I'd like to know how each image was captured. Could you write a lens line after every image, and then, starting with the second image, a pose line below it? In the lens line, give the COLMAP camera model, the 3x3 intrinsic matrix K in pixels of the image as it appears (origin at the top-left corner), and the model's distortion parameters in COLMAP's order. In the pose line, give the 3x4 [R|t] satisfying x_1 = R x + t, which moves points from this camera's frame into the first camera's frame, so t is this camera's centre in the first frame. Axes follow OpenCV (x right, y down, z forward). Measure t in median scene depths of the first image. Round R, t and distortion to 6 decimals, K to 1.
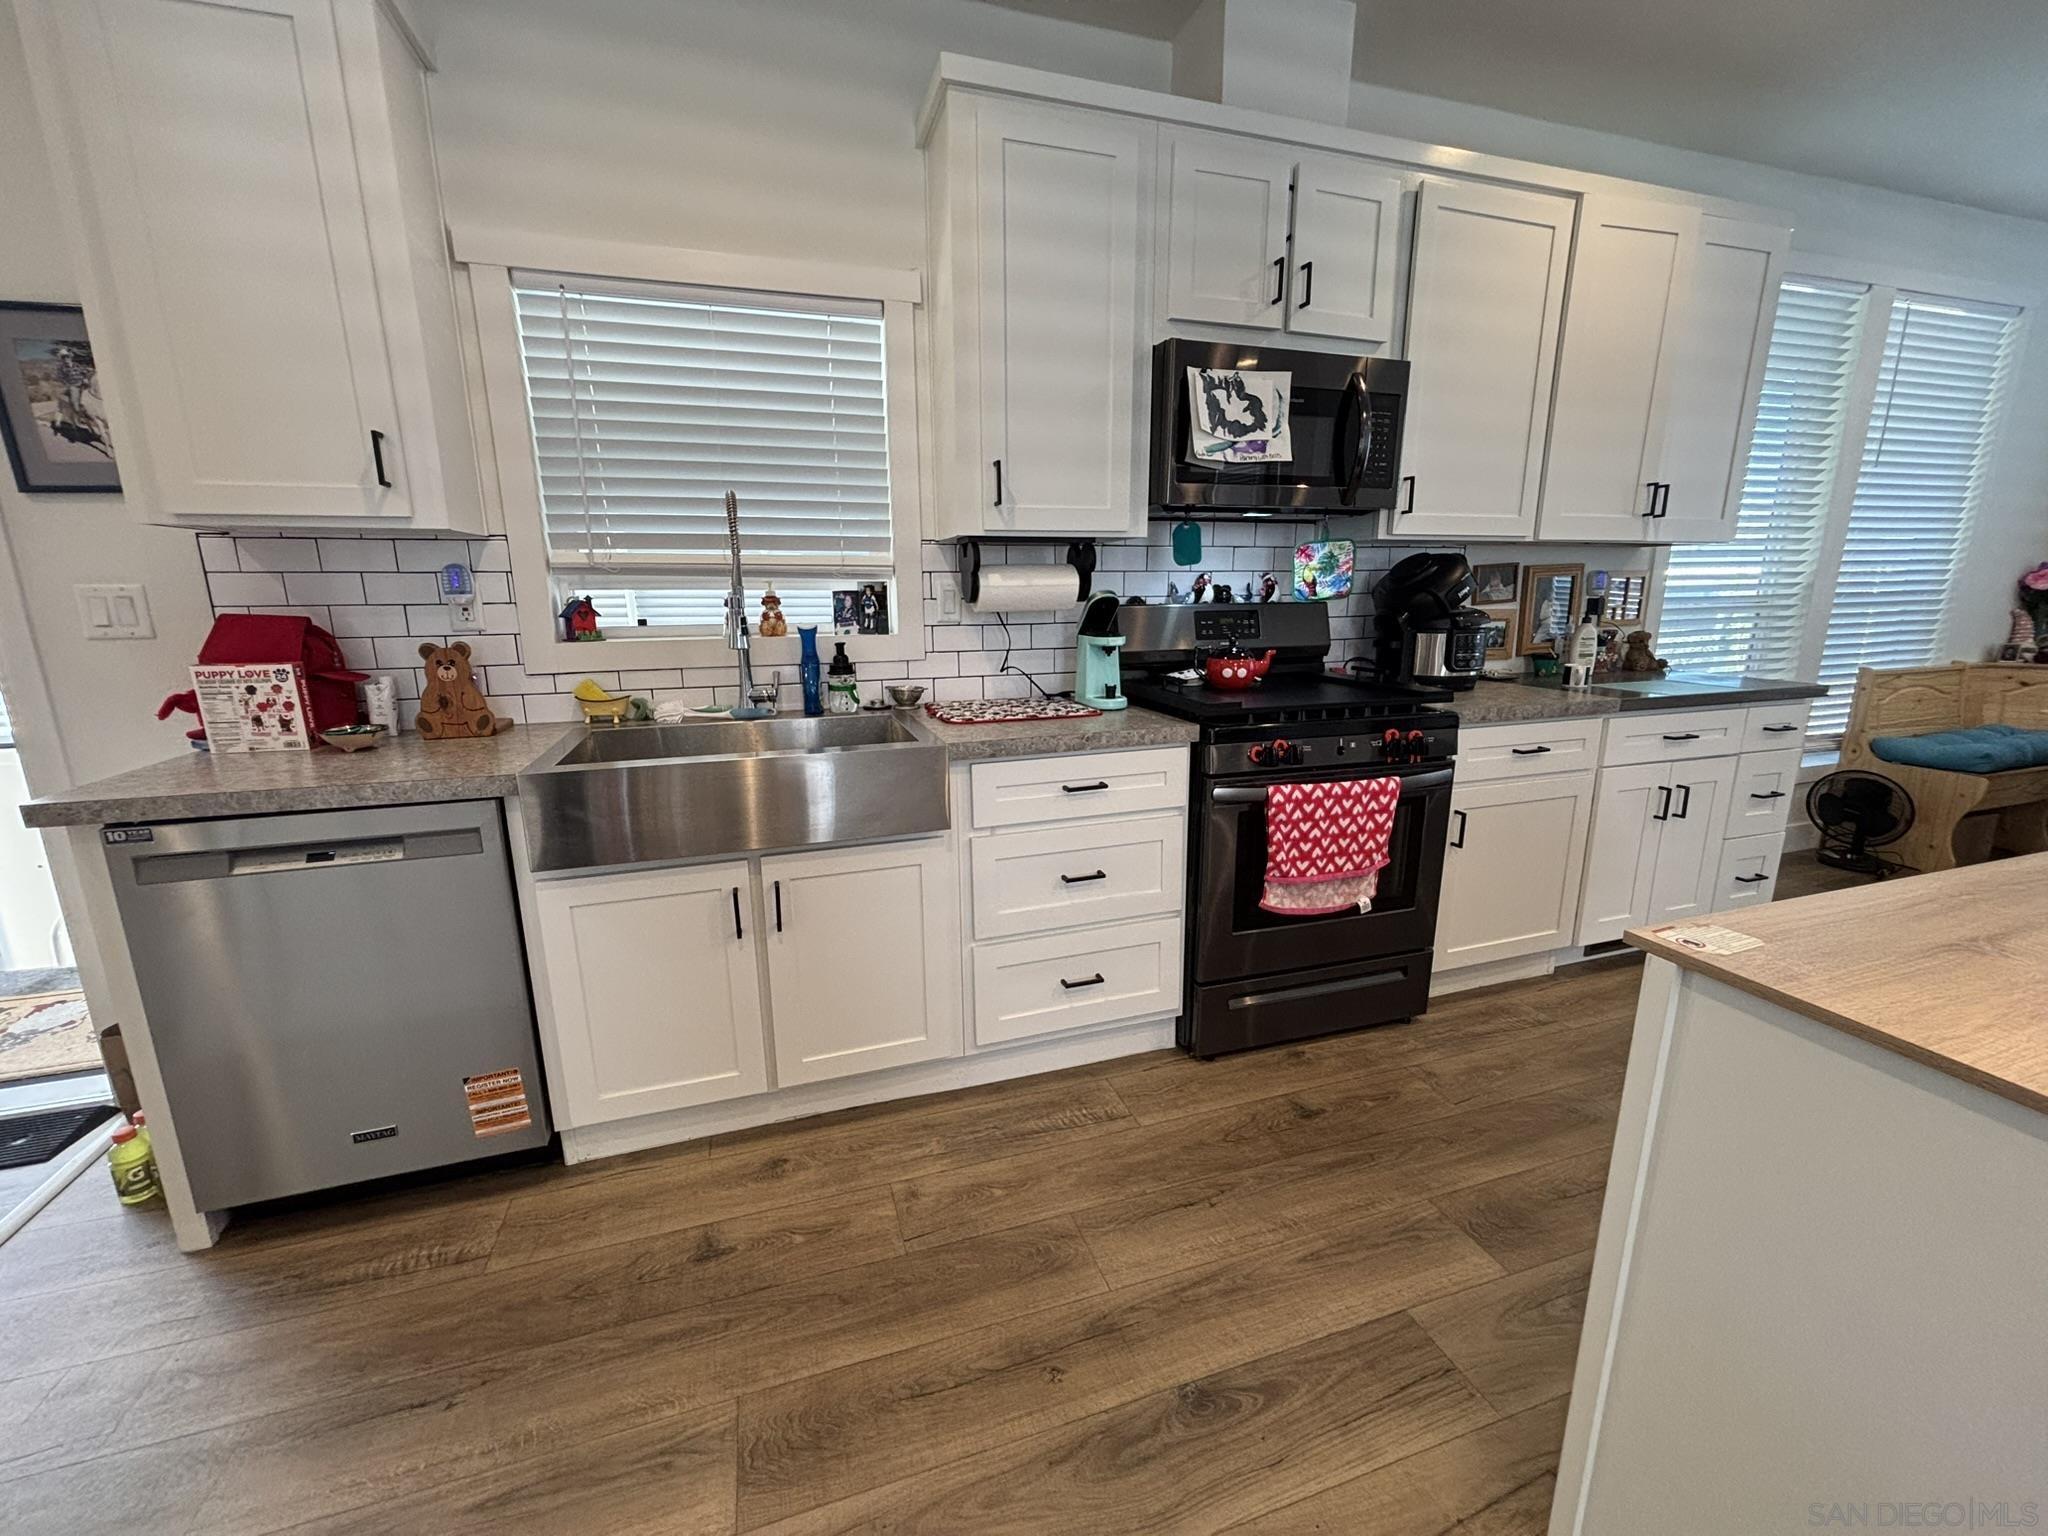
lens RADIAL K [[821.9, 0, 1018.1], [0, 821.9, 764.7], [0, 0, 1]] dist [0.001692, -0.000779]
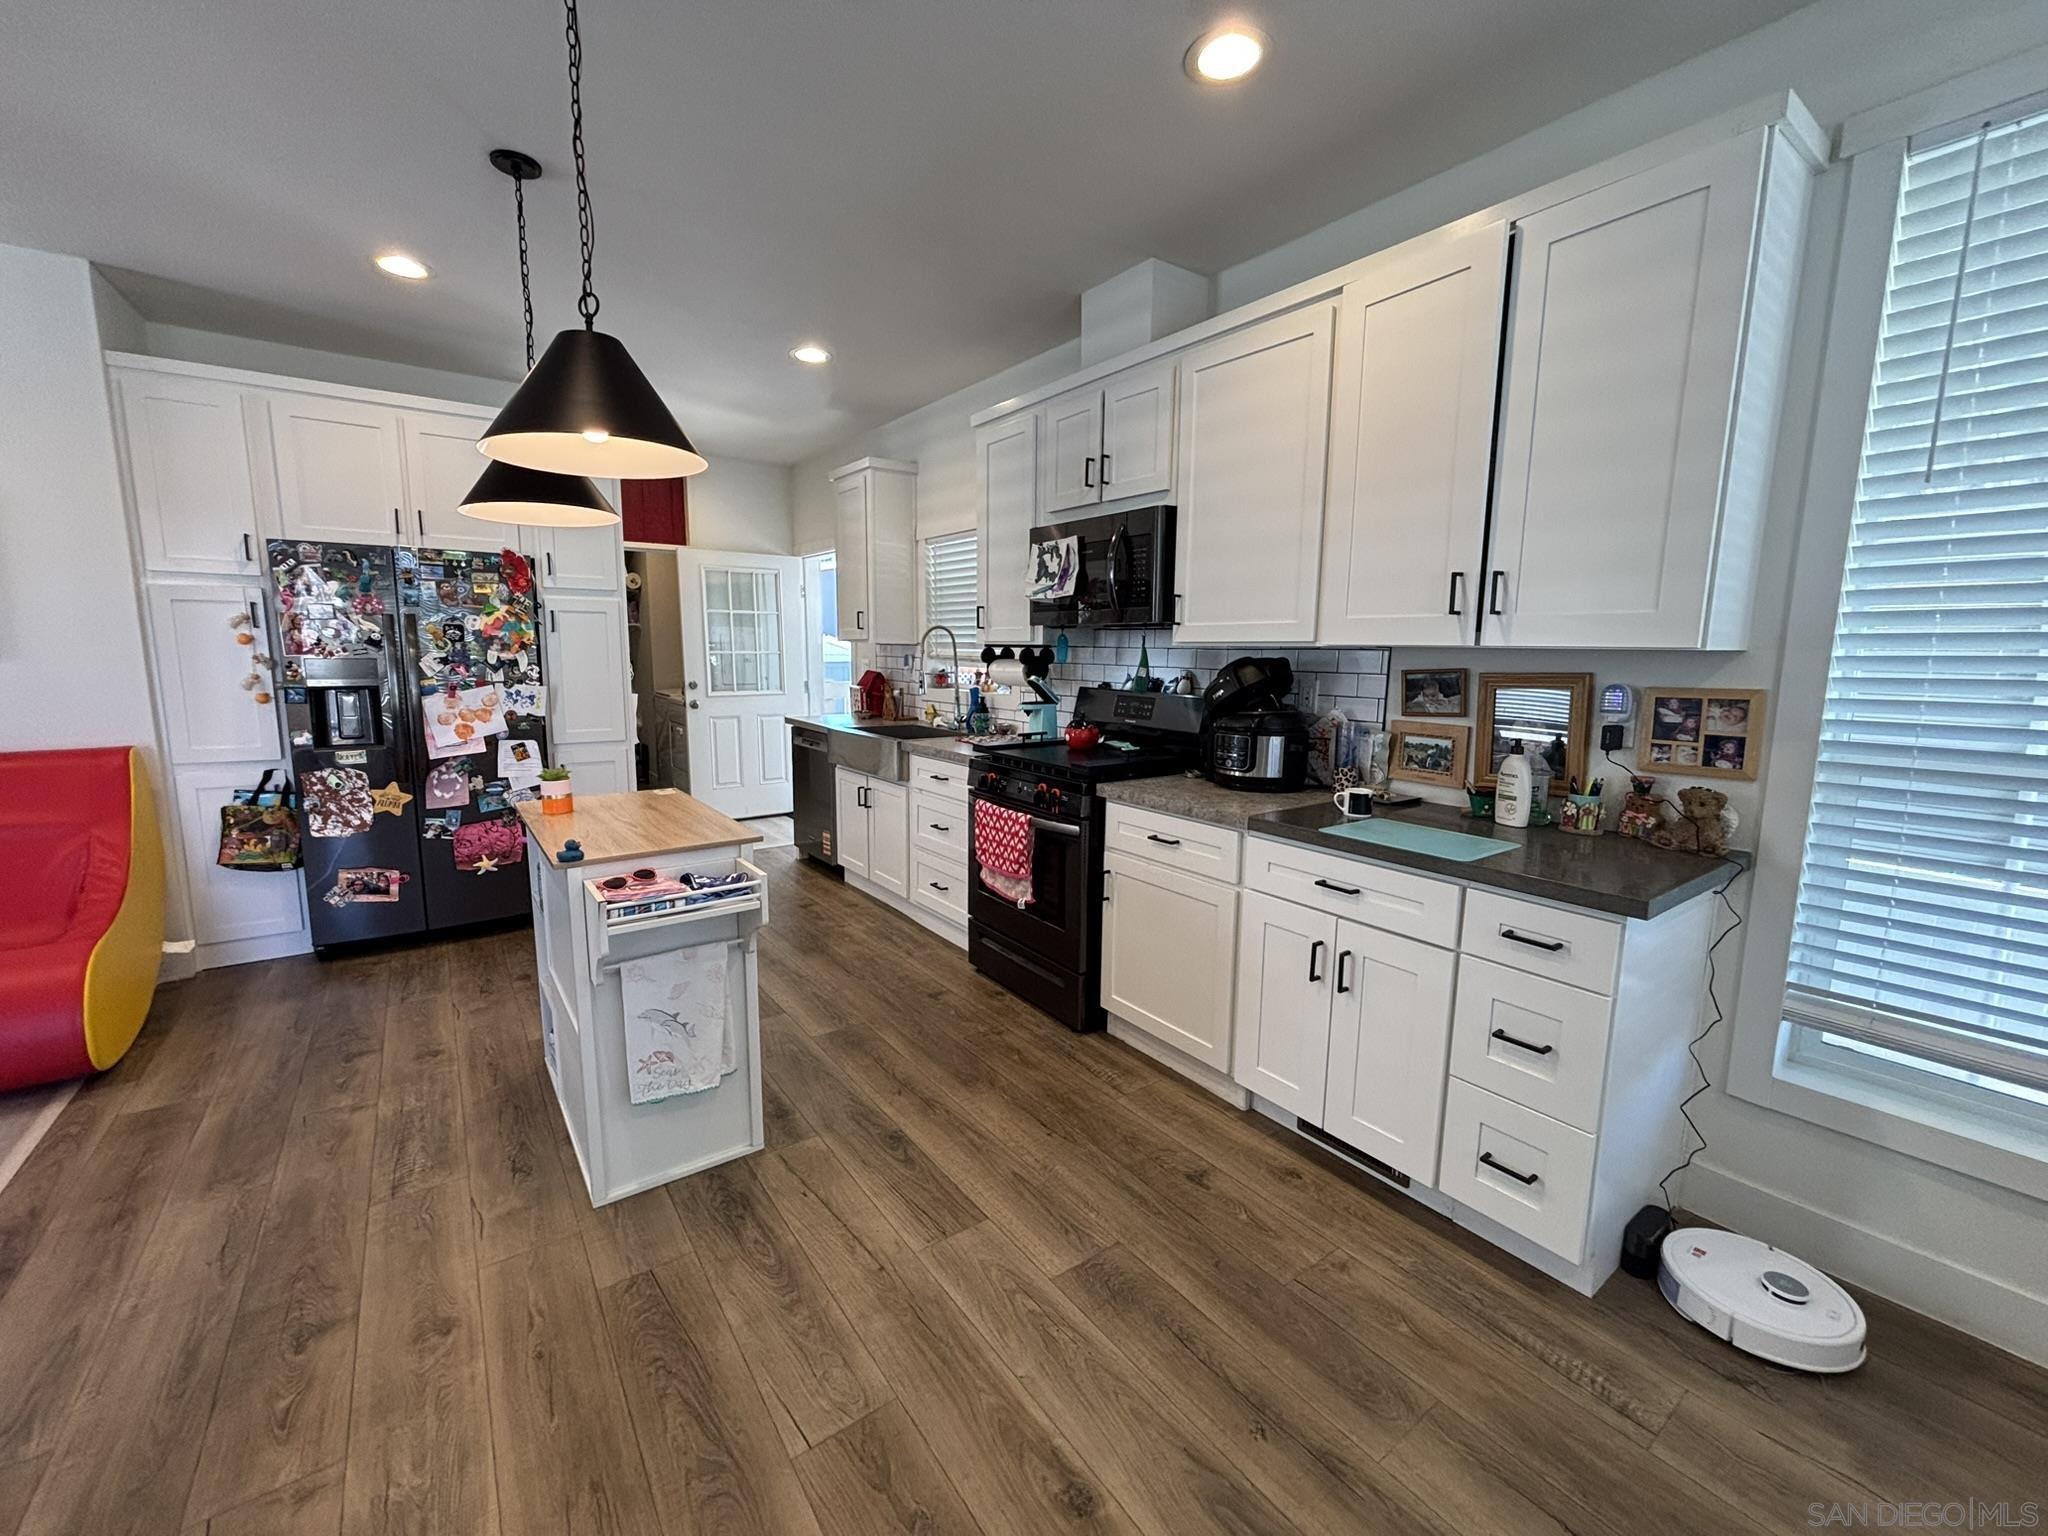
lens RADIAL K [[821.9, 0, 1020.5], [0, 821.9, 763.0], [0, 0, 1]] dist [0.001692, -0.000779]
pose [[0.309500, 0.144352, -0.939879, 1.746636], [-0.217947, 0.972867, 0.077649, -0.176518], [0.925586, 0.180811, 0.332563, 0.500405]]
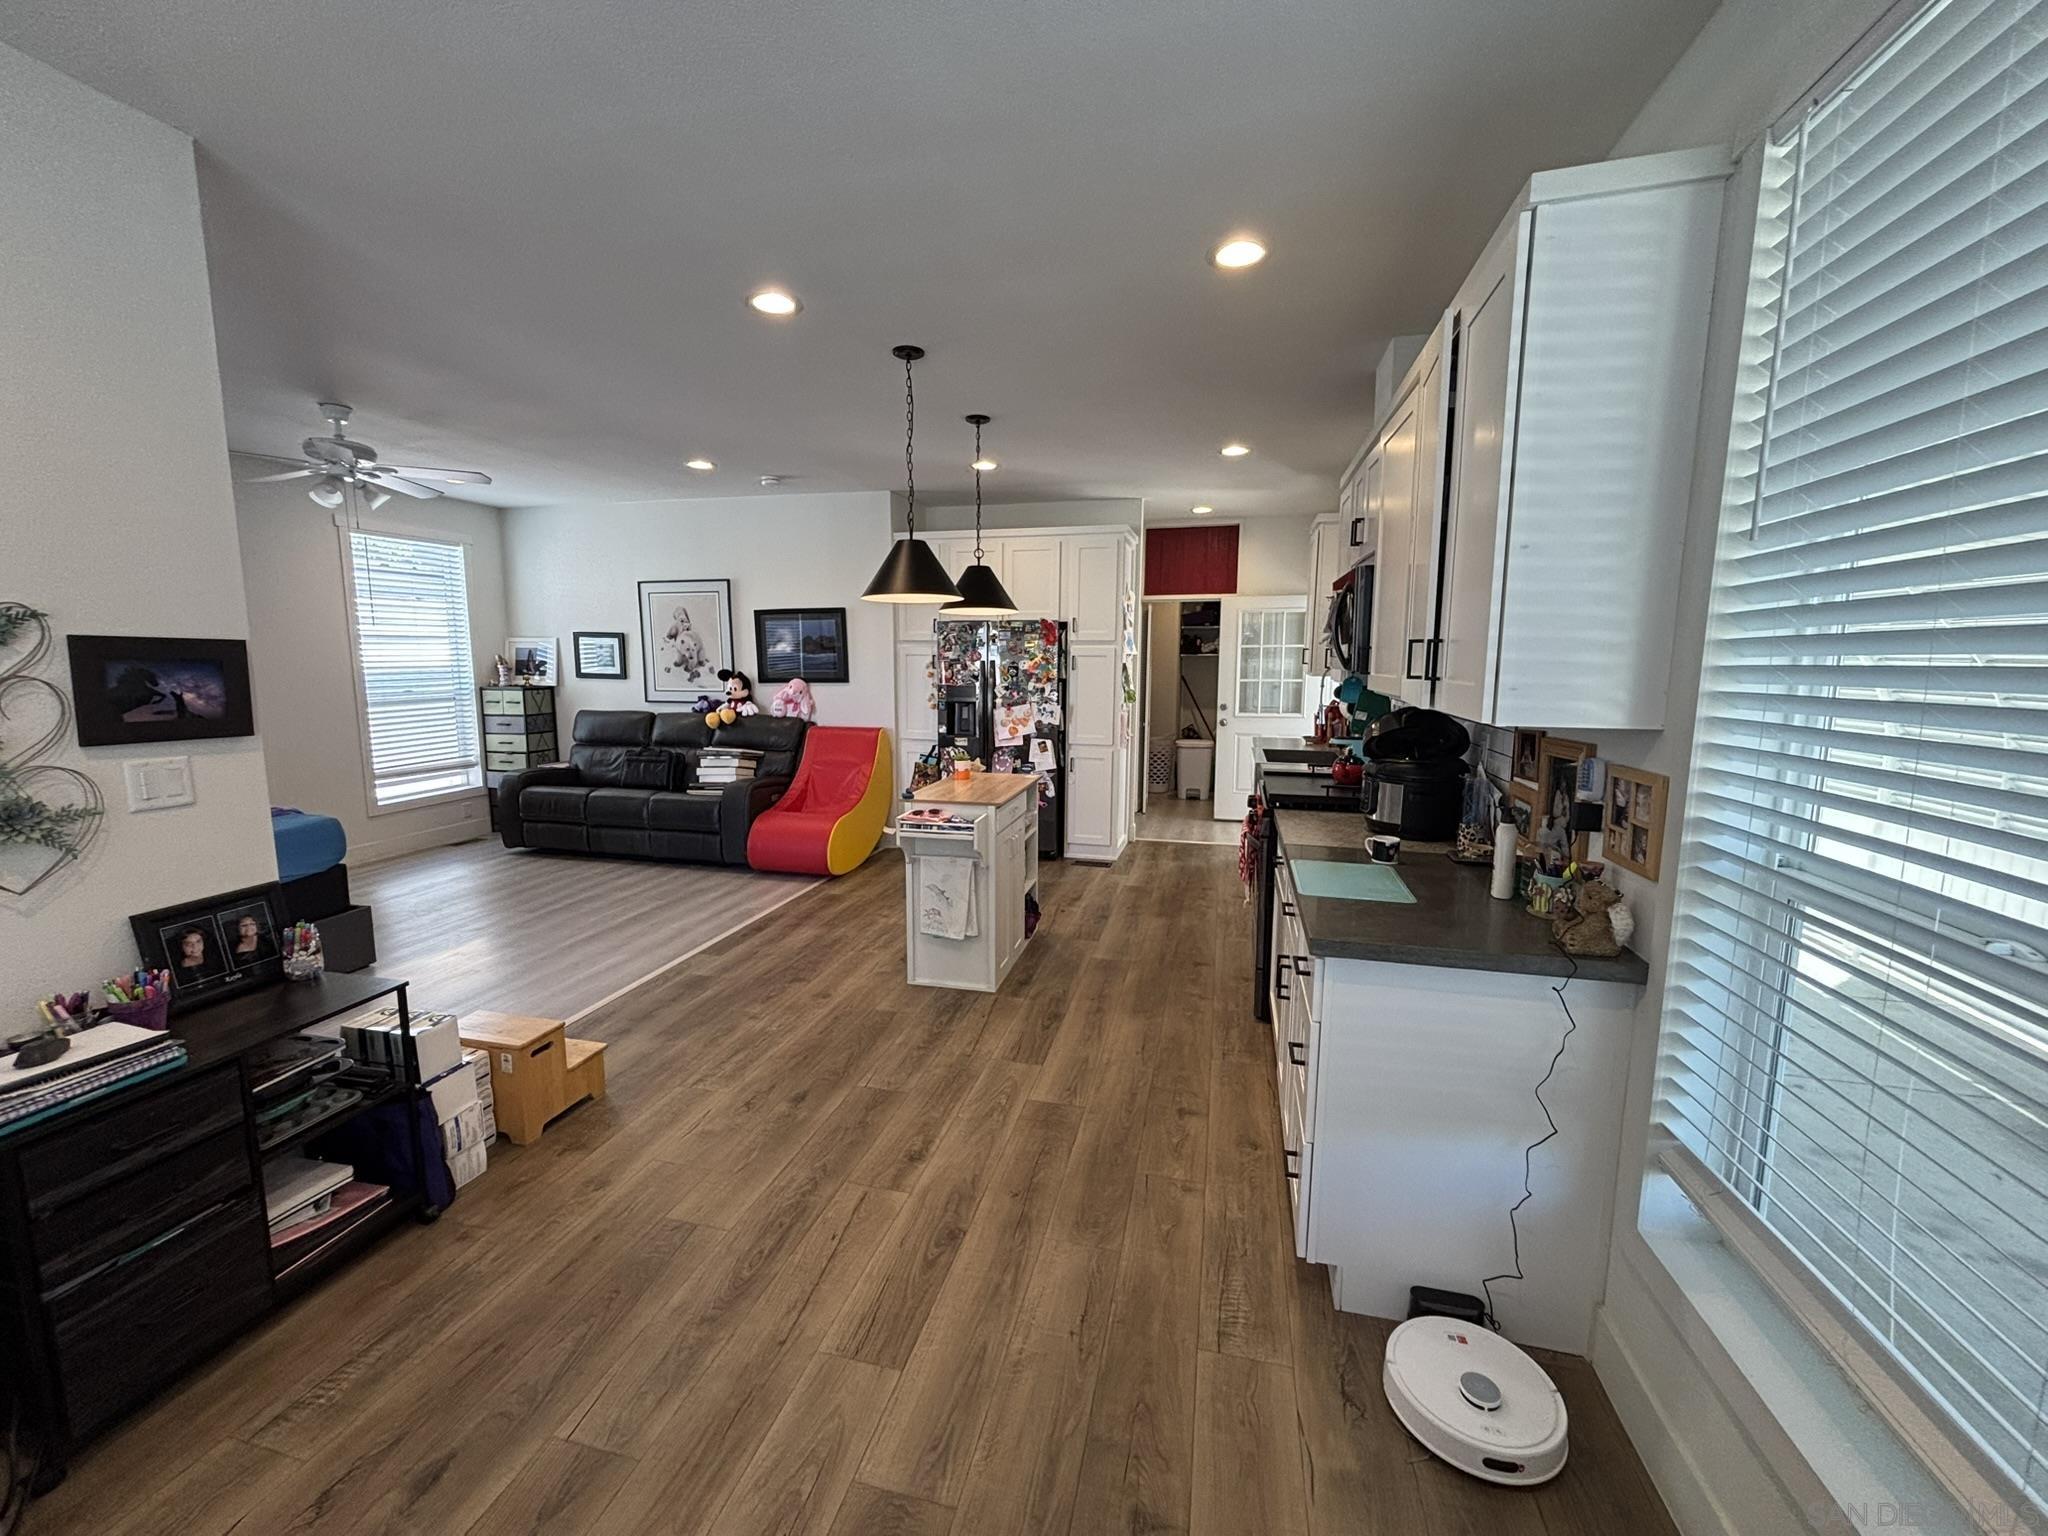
lens RADIAL K [[821.9, 0, 1022.4], [0, 821.9, 762.3], [0, 0, 1]] dist [0.001692, -0.000779]
pose [[-0.528486, 0.113820, -0.841278, 2.097416], [-0.186499, 0.951197, 0.245850, -0.443997], [0.828203, 0.286826, -0.481467, 1.381934]]
